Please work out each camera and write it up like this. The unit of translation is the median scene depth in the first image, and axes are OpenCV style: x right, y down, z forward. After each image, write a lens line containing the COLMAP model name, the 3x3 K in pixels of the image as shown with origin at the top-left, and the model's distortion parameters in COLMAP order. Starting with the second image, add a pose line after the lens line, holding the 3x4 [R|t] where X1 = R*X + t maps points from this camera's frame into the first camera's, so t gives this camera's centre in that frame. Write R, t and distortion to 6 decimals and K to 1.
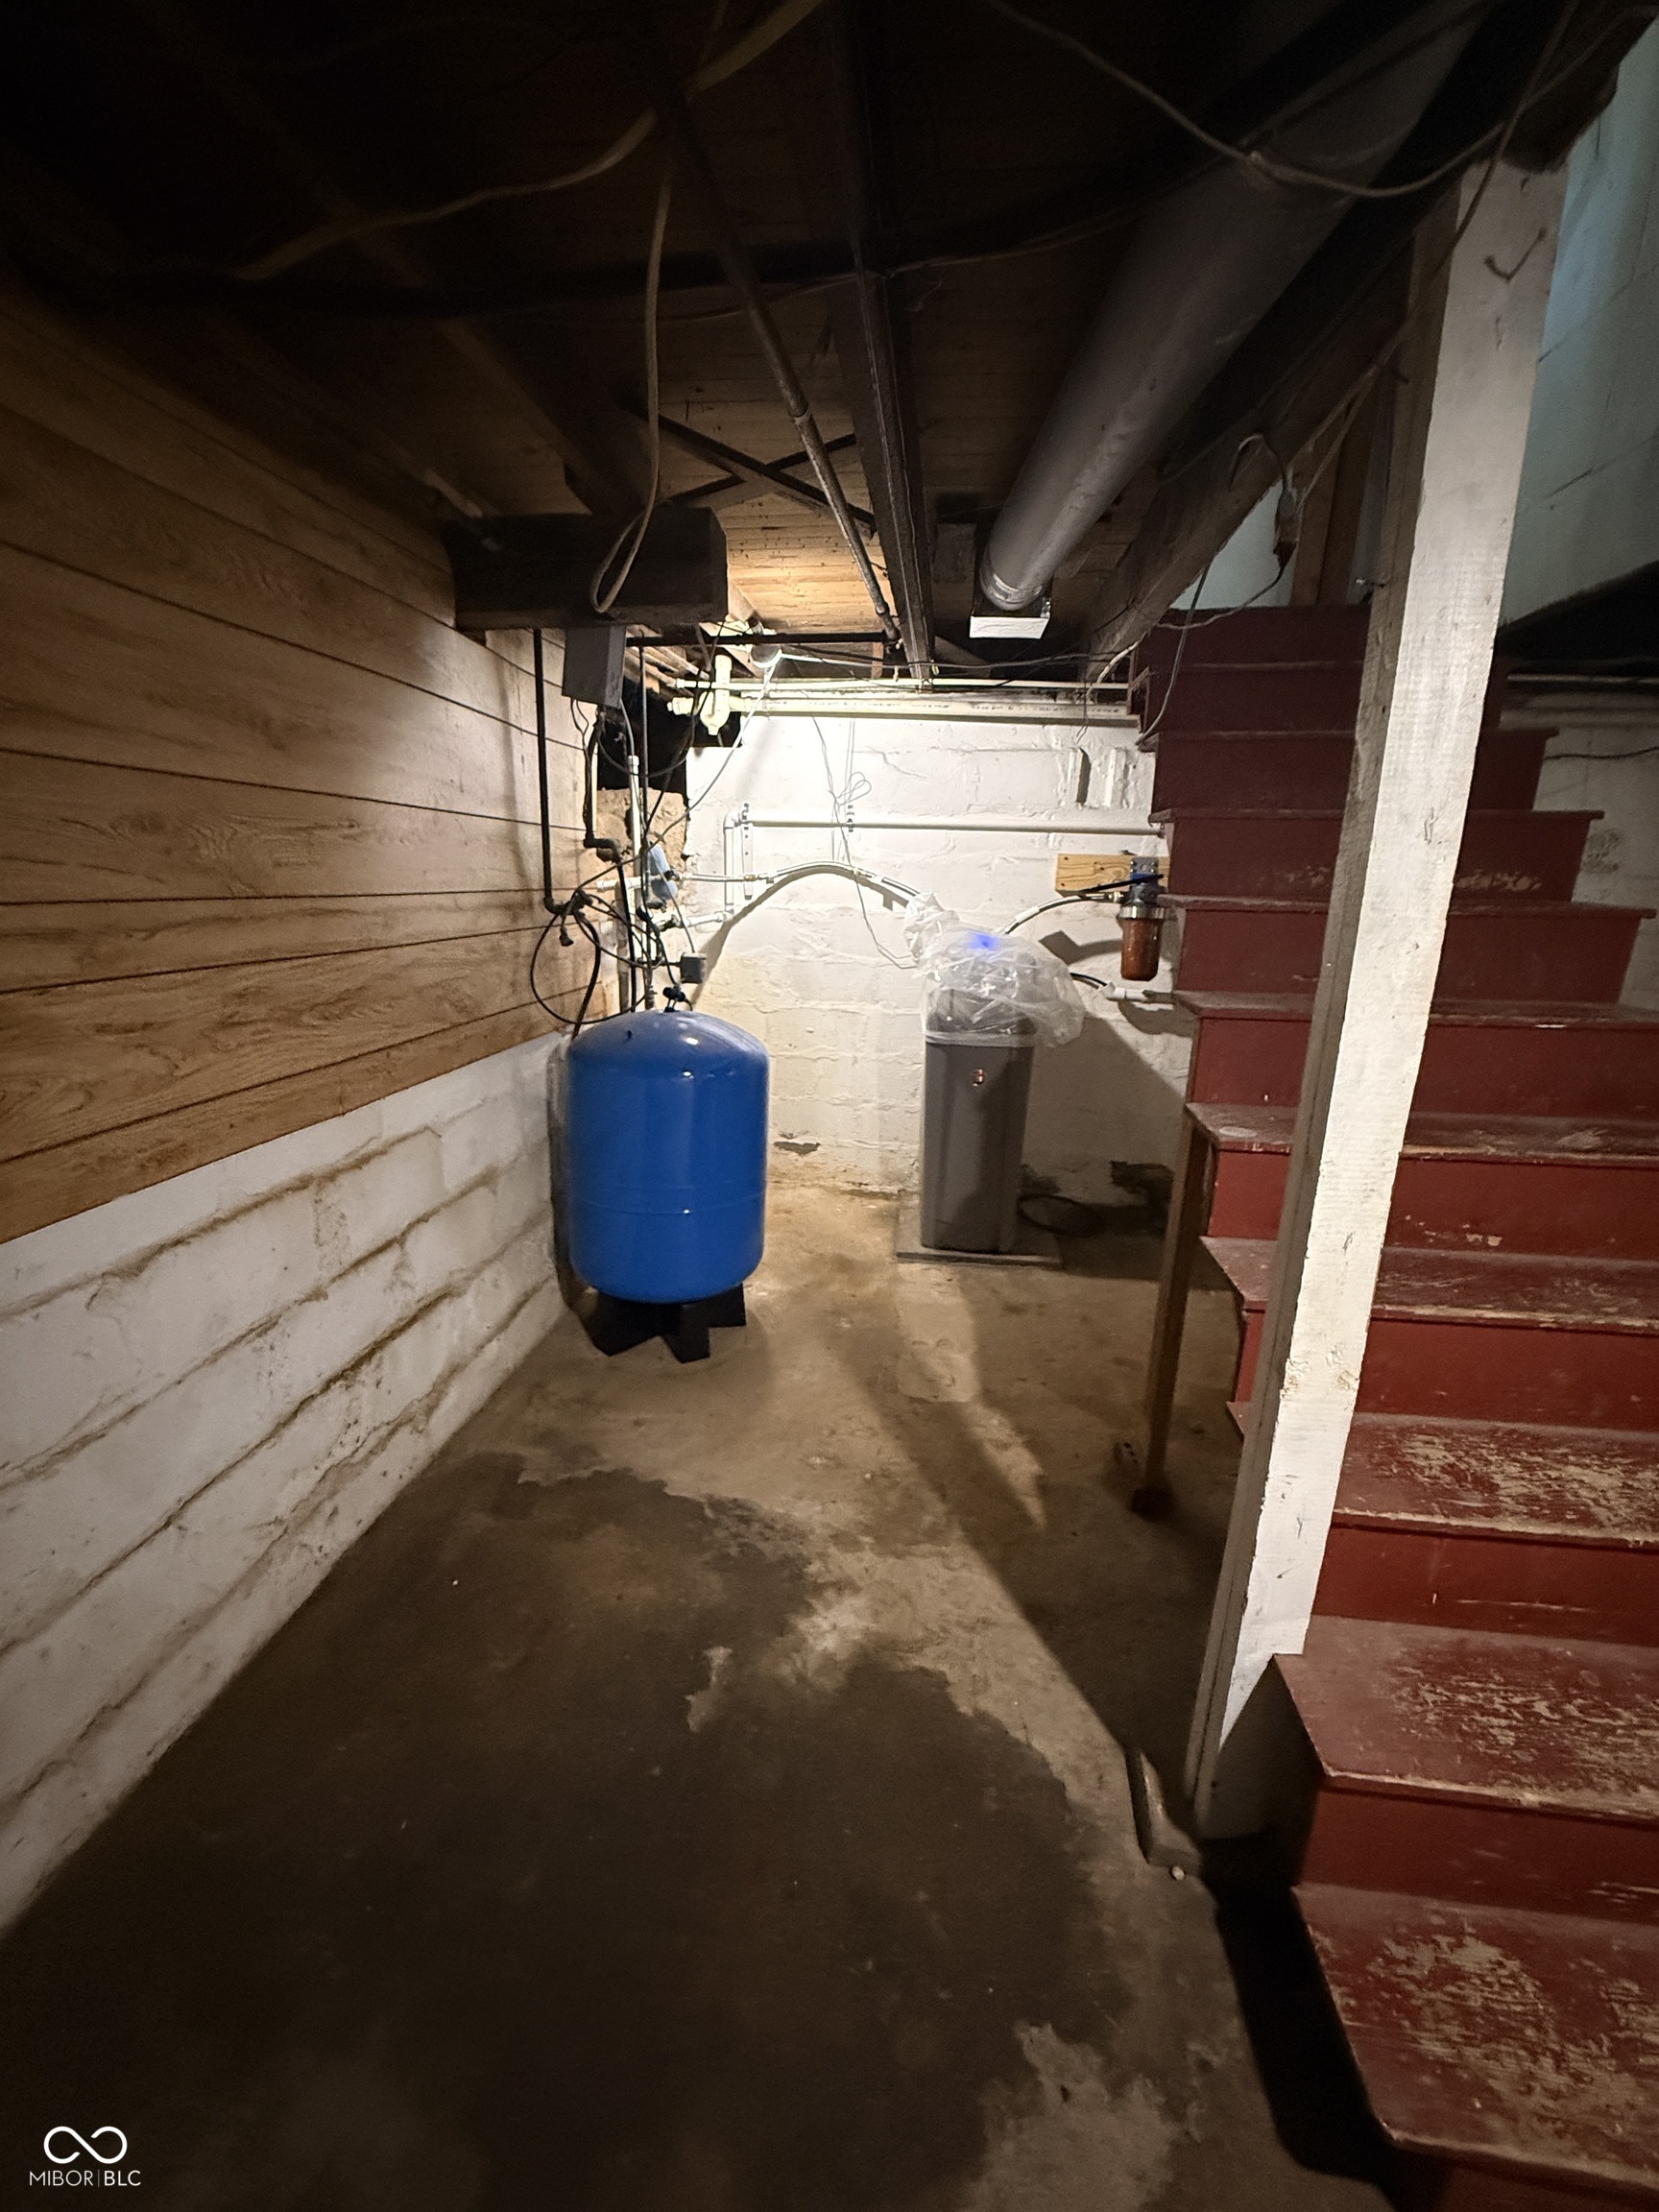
lens RADIAL K [[885.1, 0, 835.6], [0, 885.1, 1105.0], [0, 0, 1]] dist [-0.000700, 0.000449]
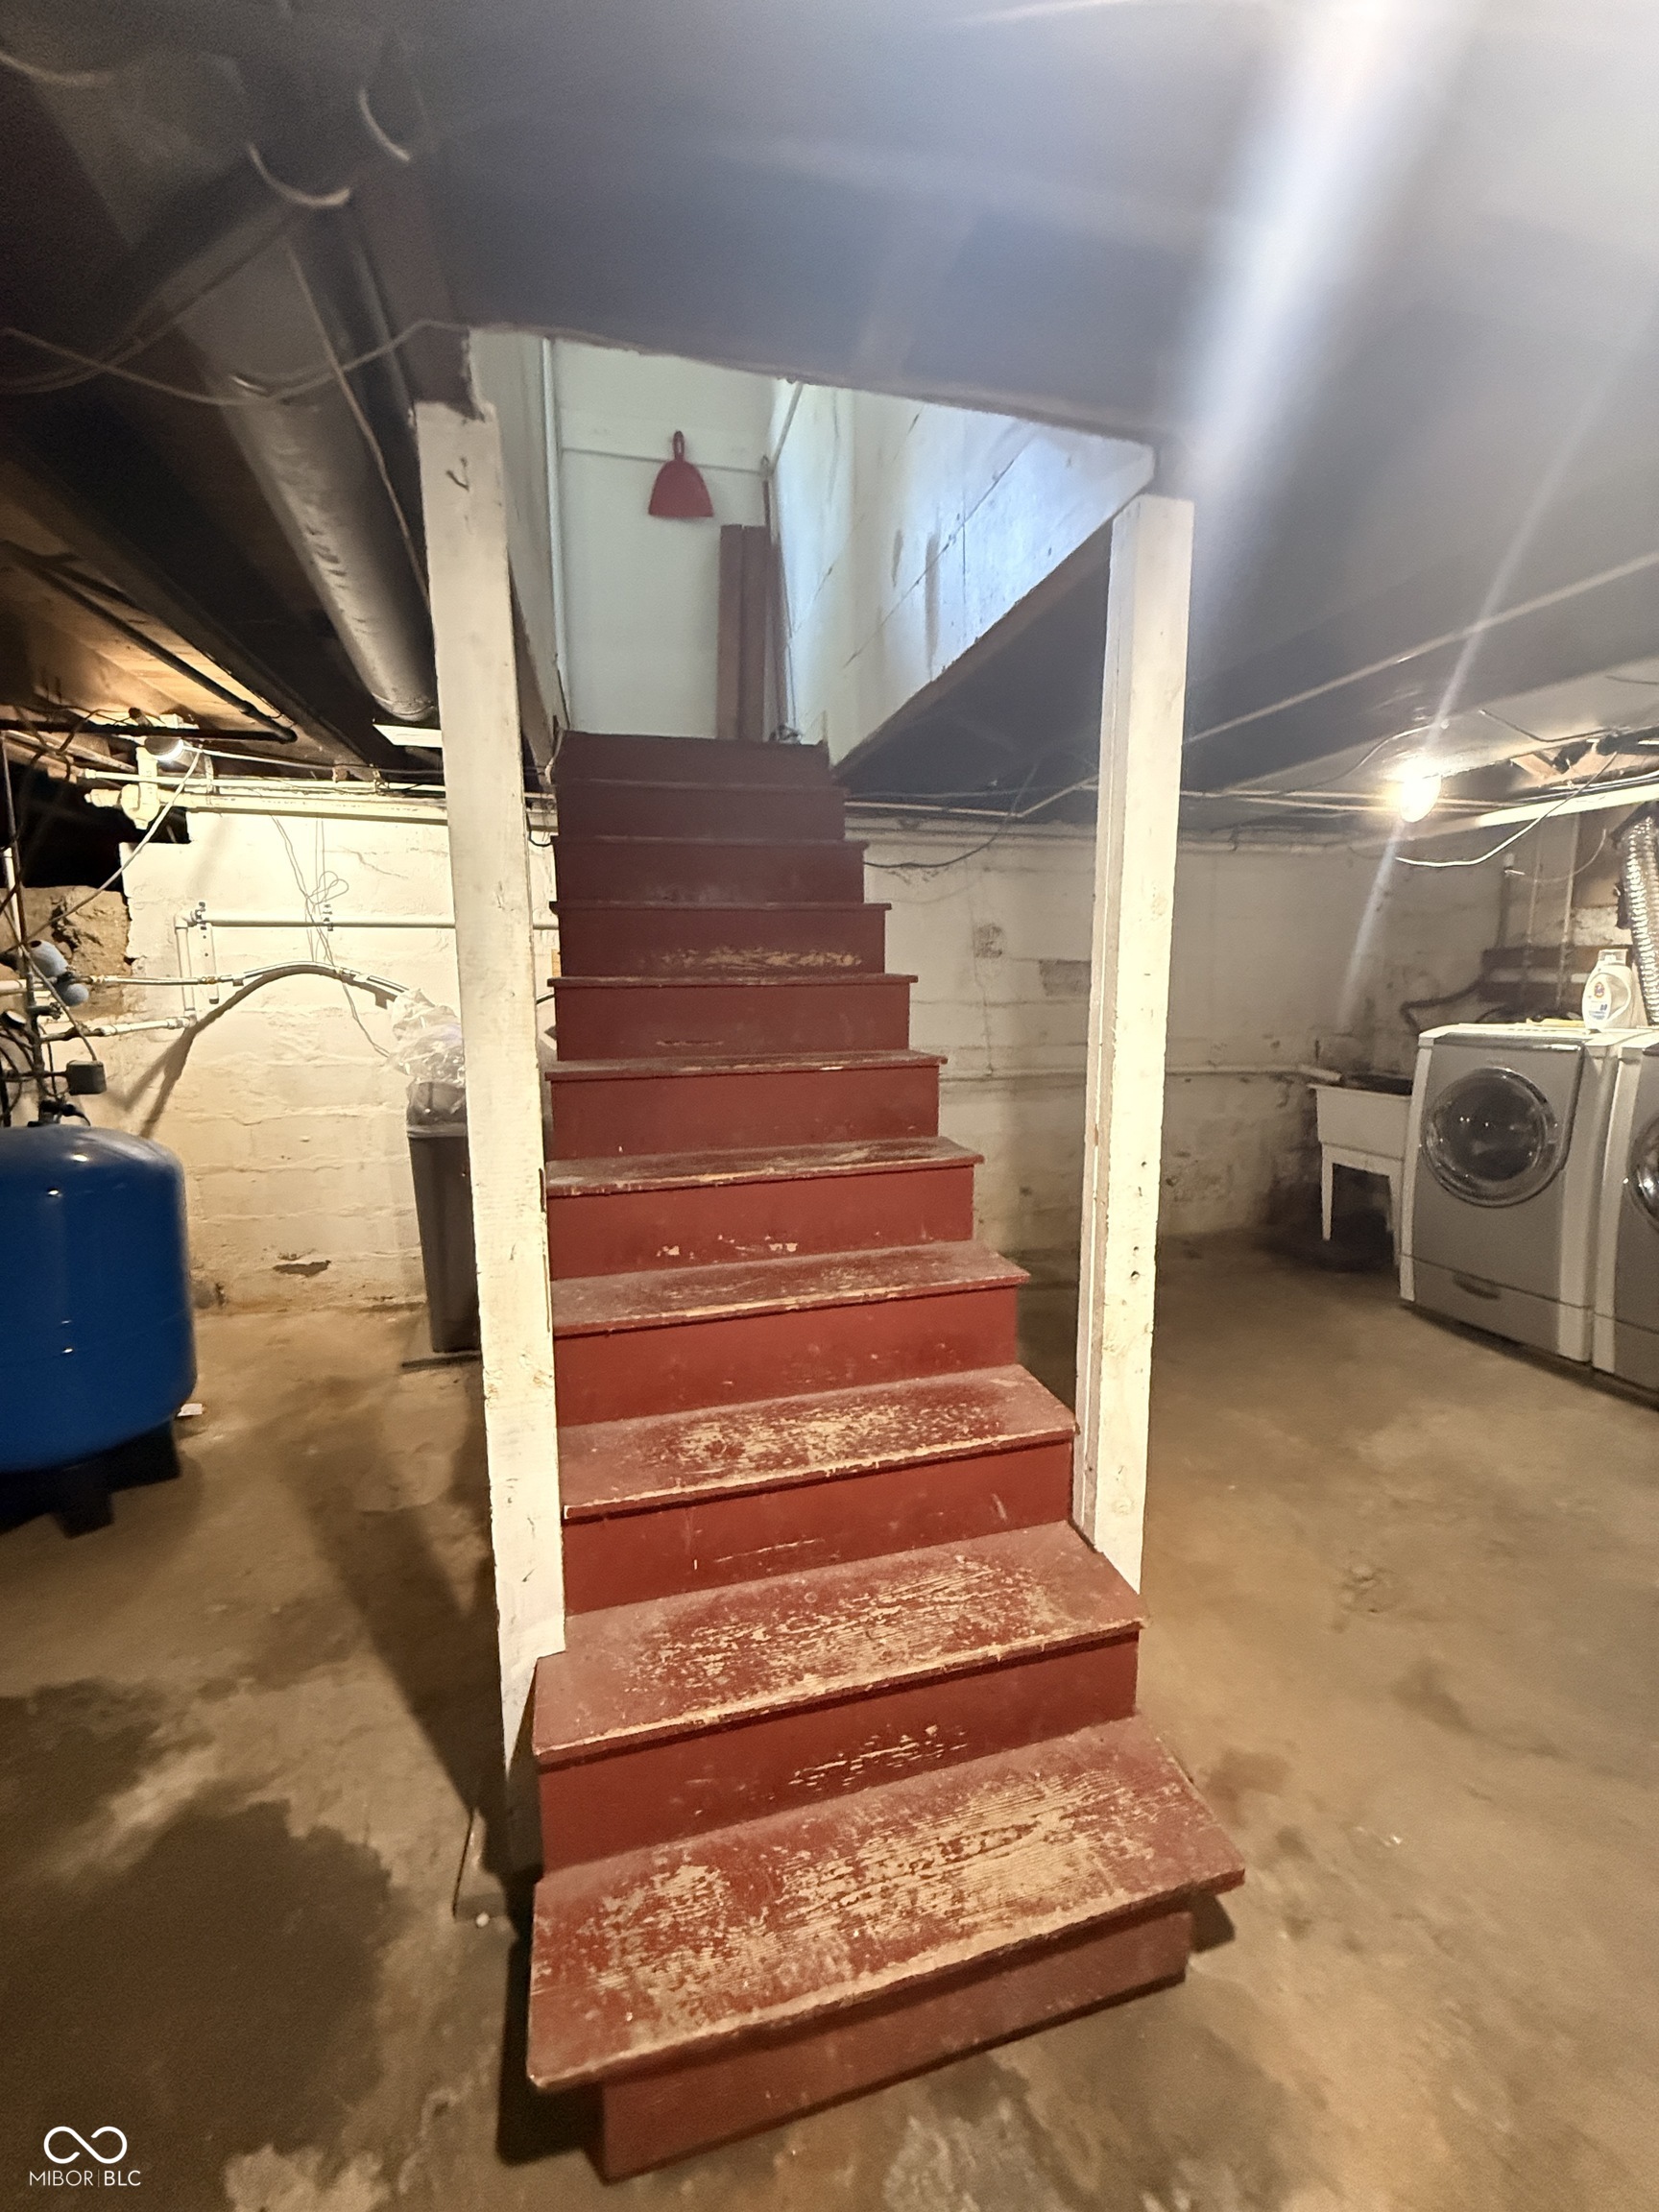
lens RADIAL K [[885.1, 0, 827.0], [0, 885.1, 1103.5], [0, 0, 1]] dist [-0.000700, 0.000449]
pose [[0.928792, -0.078818, 0.362122, 0.295979], [0.120378, 0.988302, -0.093641, 0.063285], [-0.350506, 0.130565, 0.927415, -0.117520]]
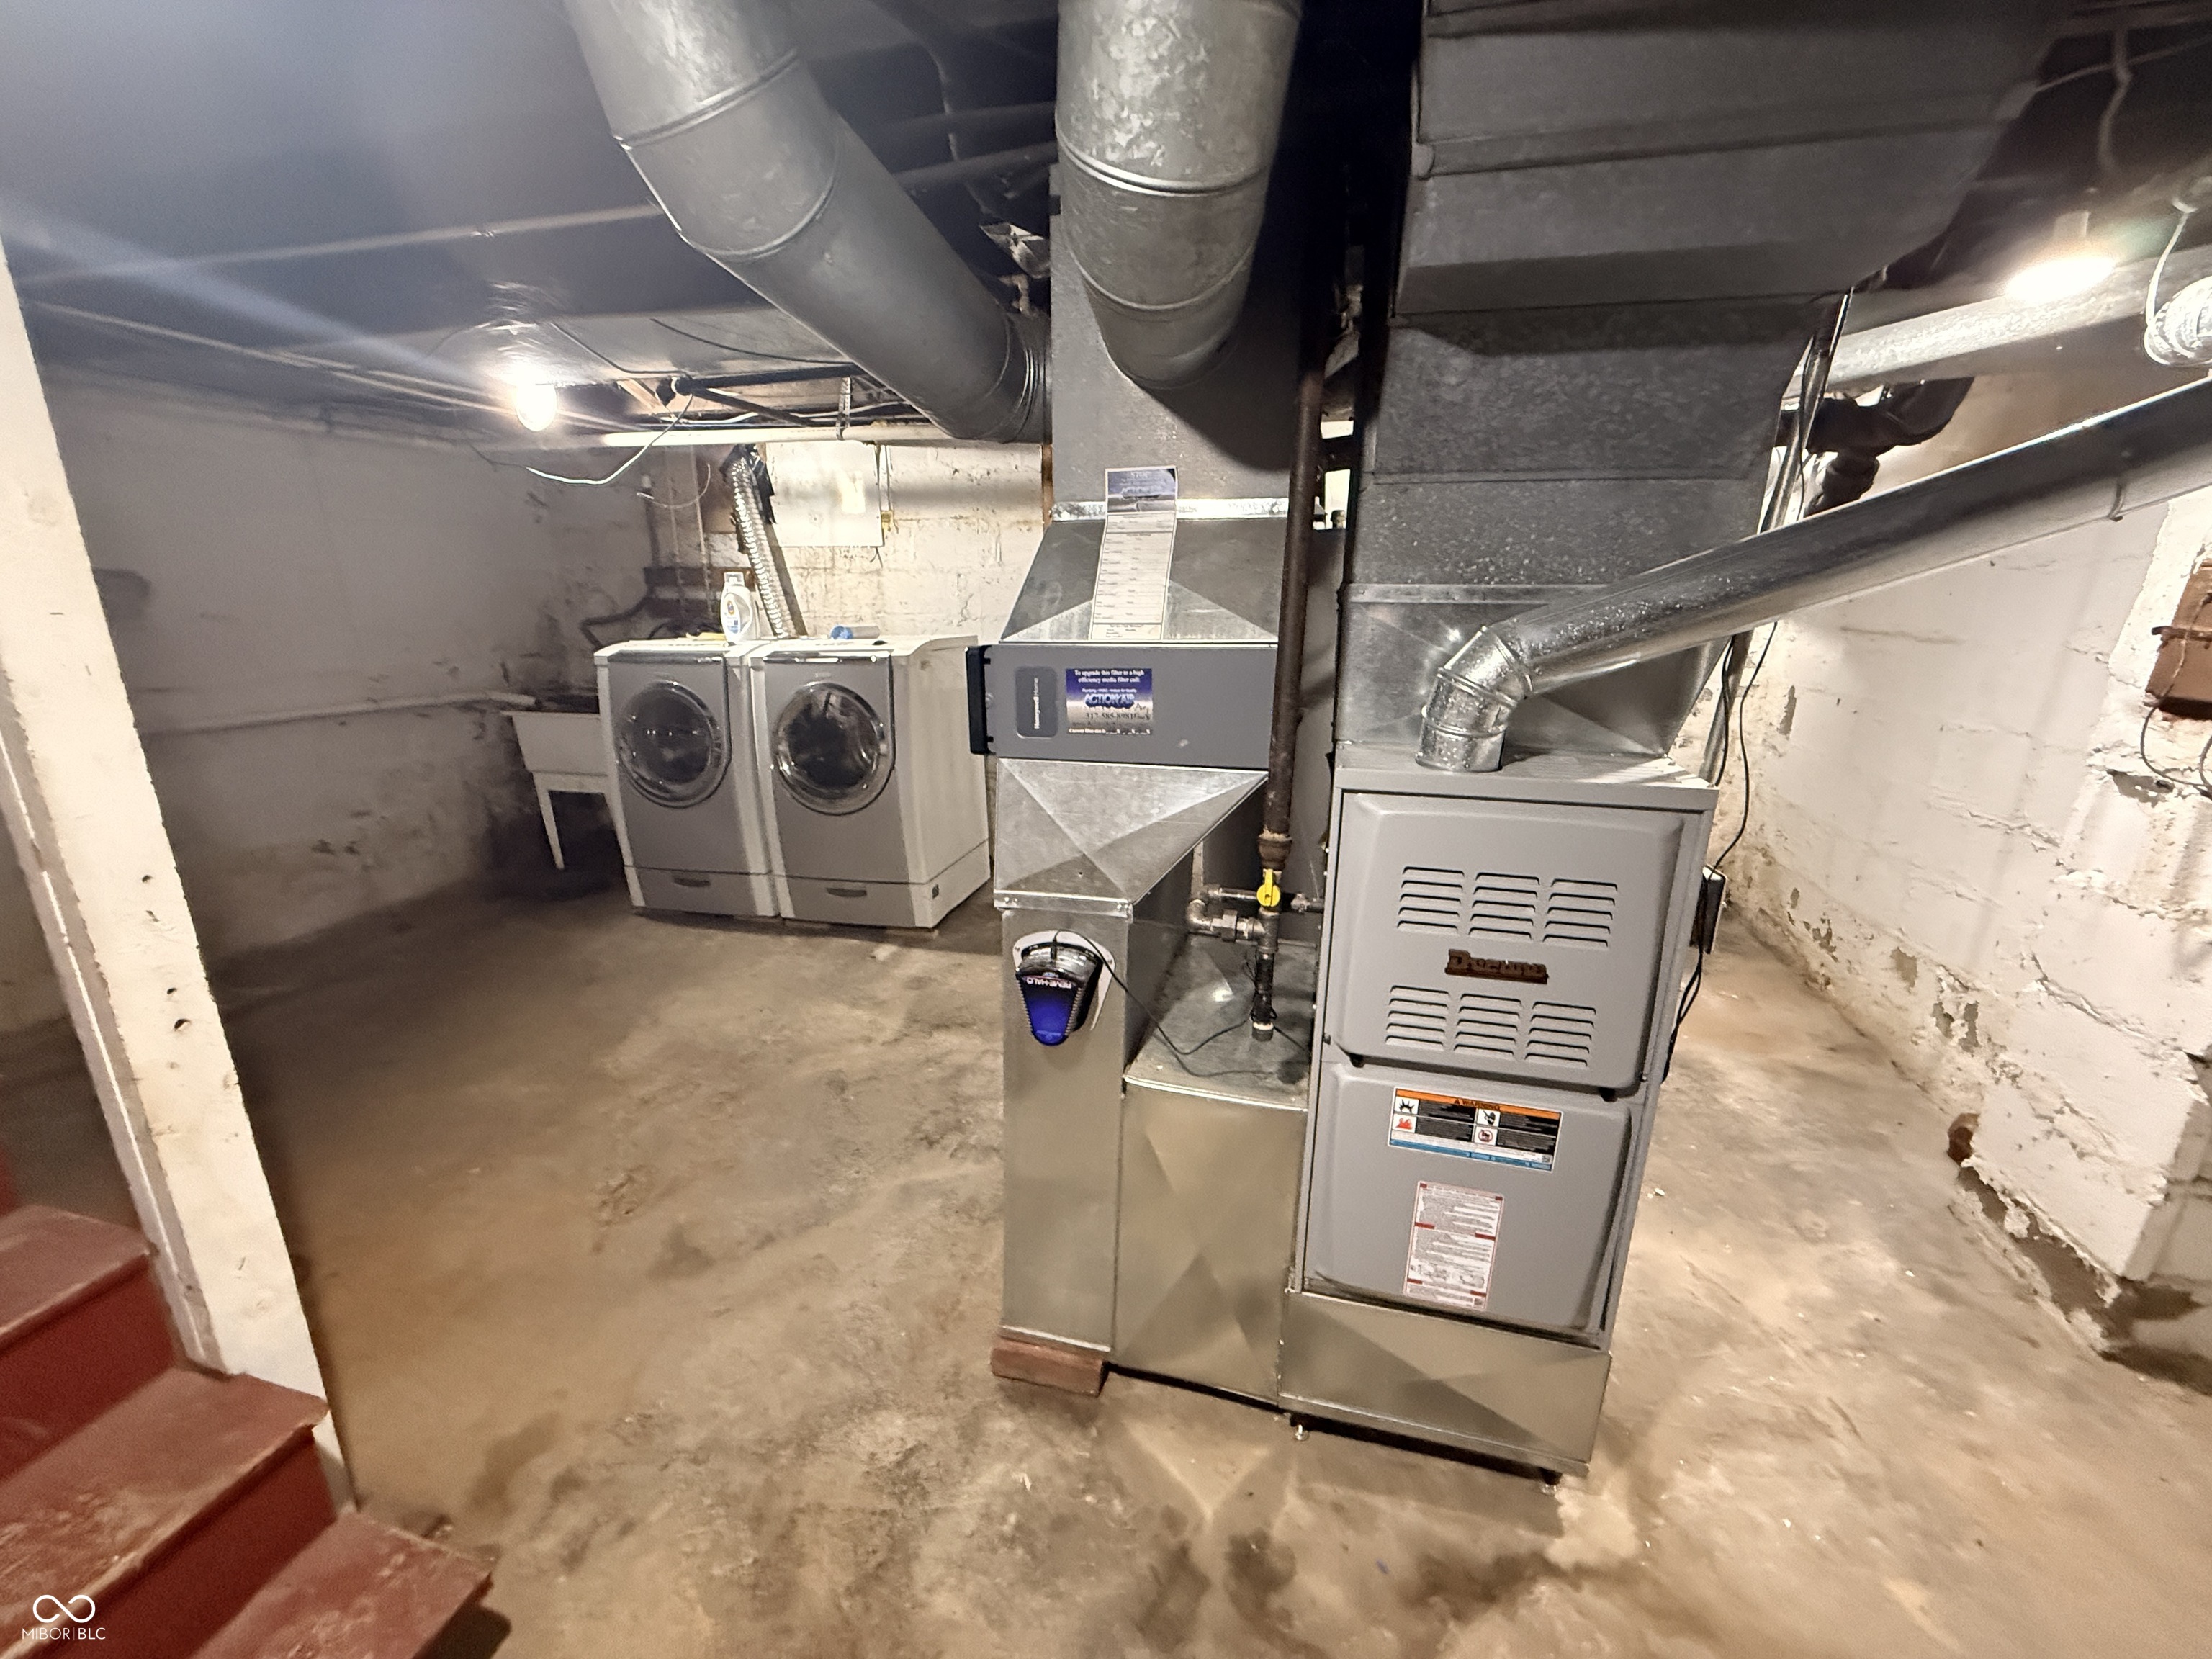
lens RADIAL K [[885.1, 0, 1101.5], [0, 885.1, 829.4], [0, 0, 1]] dist [-0.000700, 0.000449]
pose [[0.139483, -0.282742, 0.949000, 0.414506], [0.253409, 0.936648, 0.241816, 0.065516], [-0.957250, 0.206756, 0.202296, -0.212382]]
